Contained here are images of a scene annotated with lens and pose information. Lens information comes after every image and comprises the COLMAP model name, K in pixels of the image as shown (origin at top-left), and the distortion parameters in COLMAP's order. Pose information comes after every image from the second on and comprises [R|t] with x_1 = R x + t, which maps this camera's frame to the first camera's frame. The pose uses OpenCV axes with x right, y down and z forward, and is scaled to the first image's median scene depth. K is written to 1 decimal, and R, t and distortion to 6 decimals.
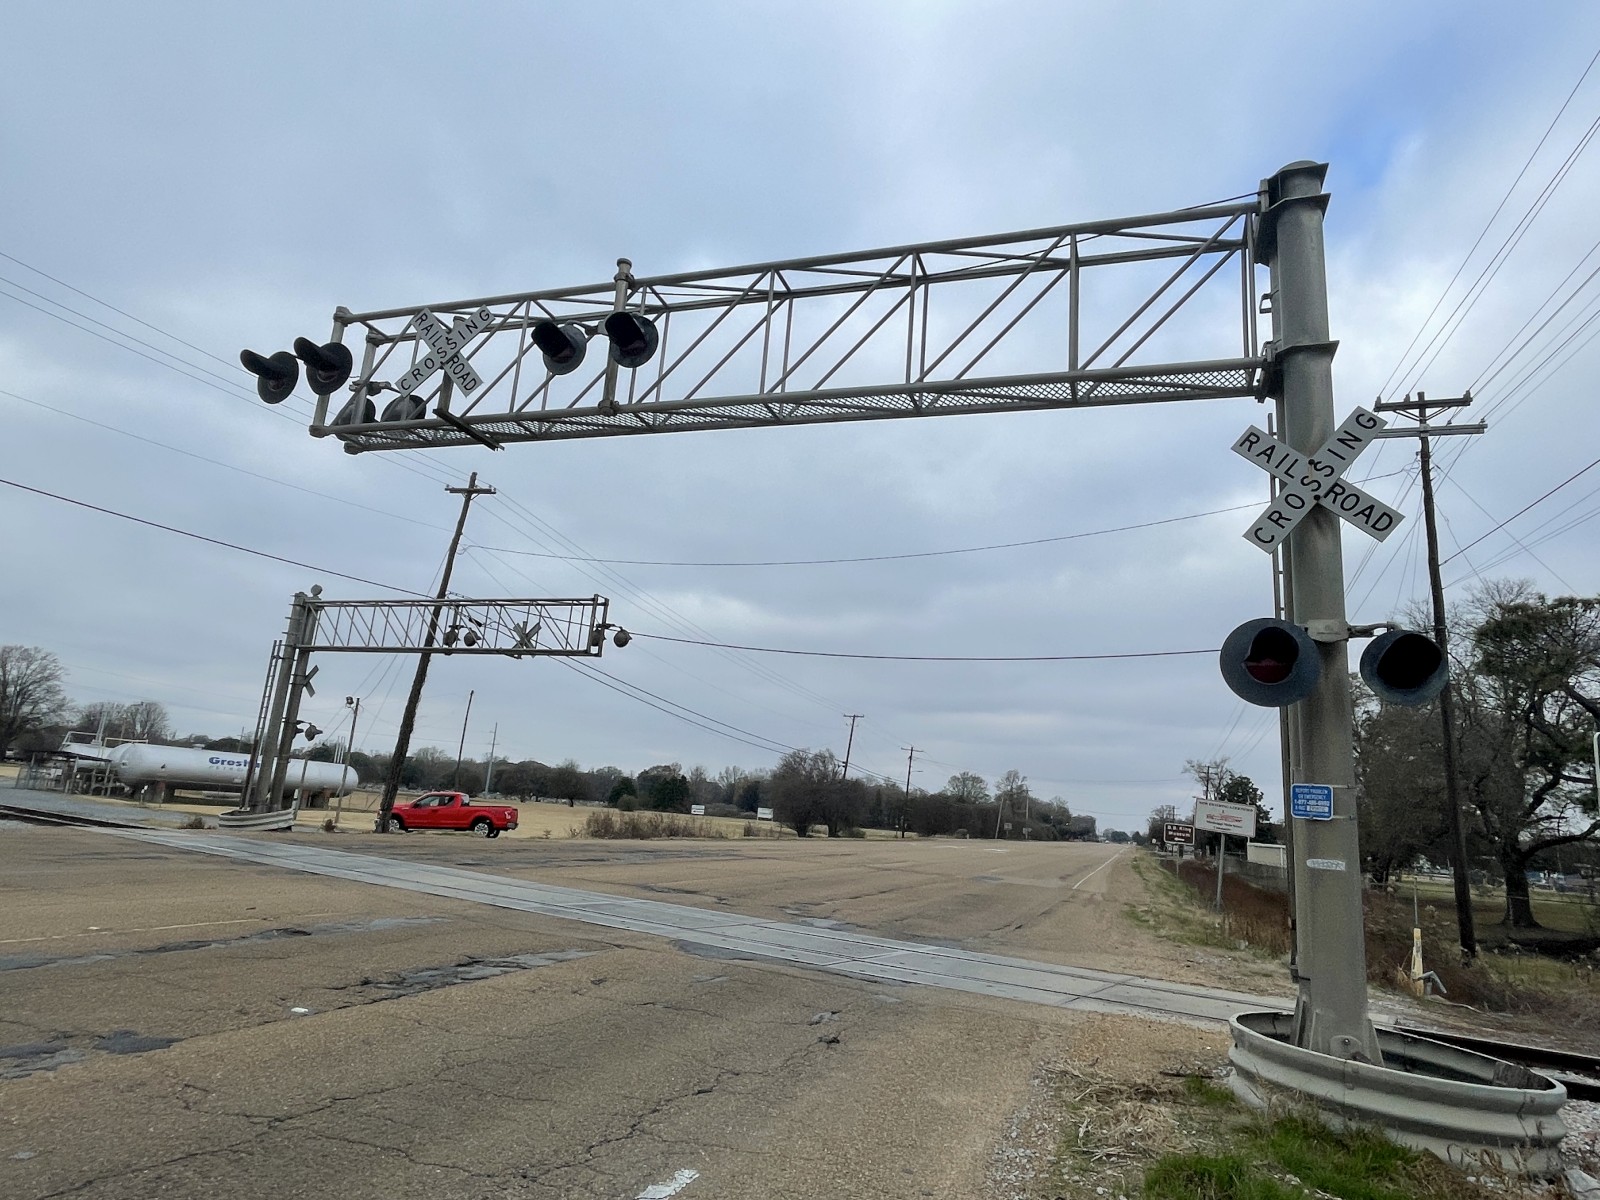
lens RADIAL K [[941.1, 0, 797.3], [0, 941.1, 598.7], [0, 0, 1]] dist [-0.002091, 0.000632]
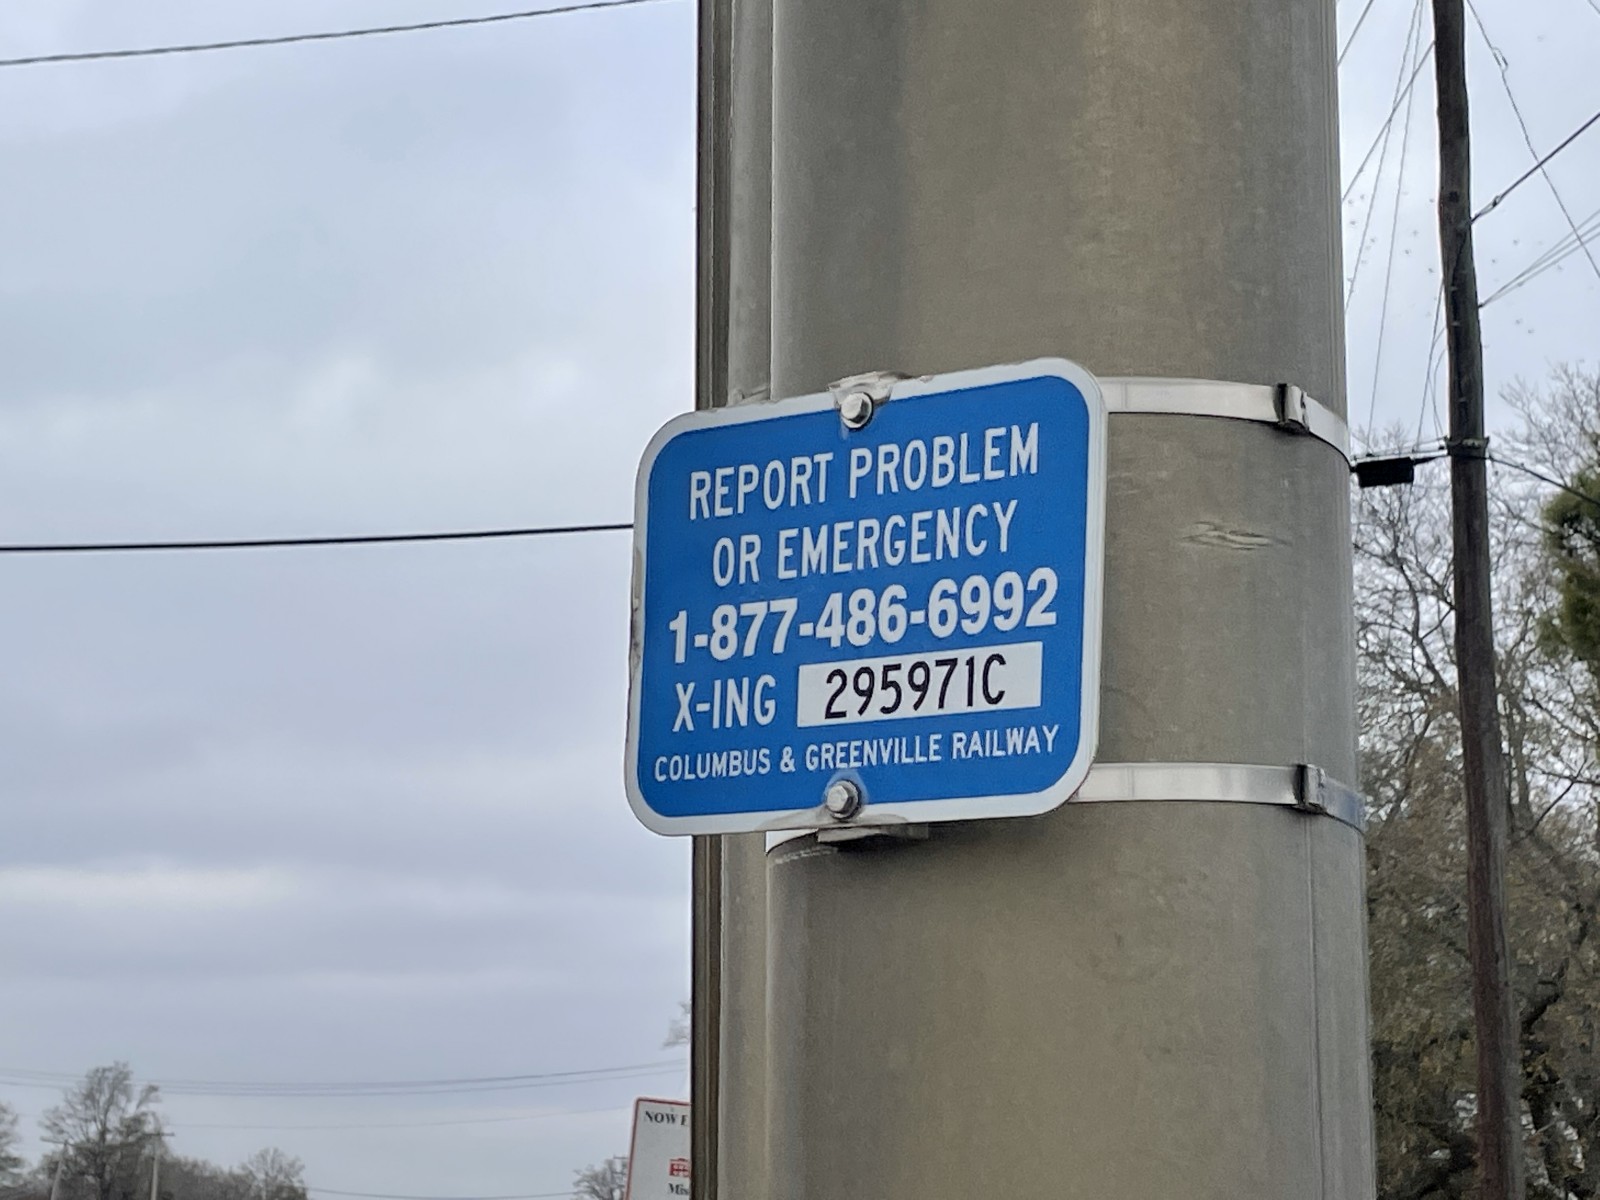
lens RADIAL K [[3326.5, 0, 799.4], [0, 3326.5, 600.4], [0, 0, 1]] dist [0.063913, 0.464480]
pose [[0.912997, 0.016456, 0.407633, 0.086841], [-0.033094, 0.998881, 0.033797, 0.041569], [-0.406621, -0.044347, 0.912520, 0.151496]]
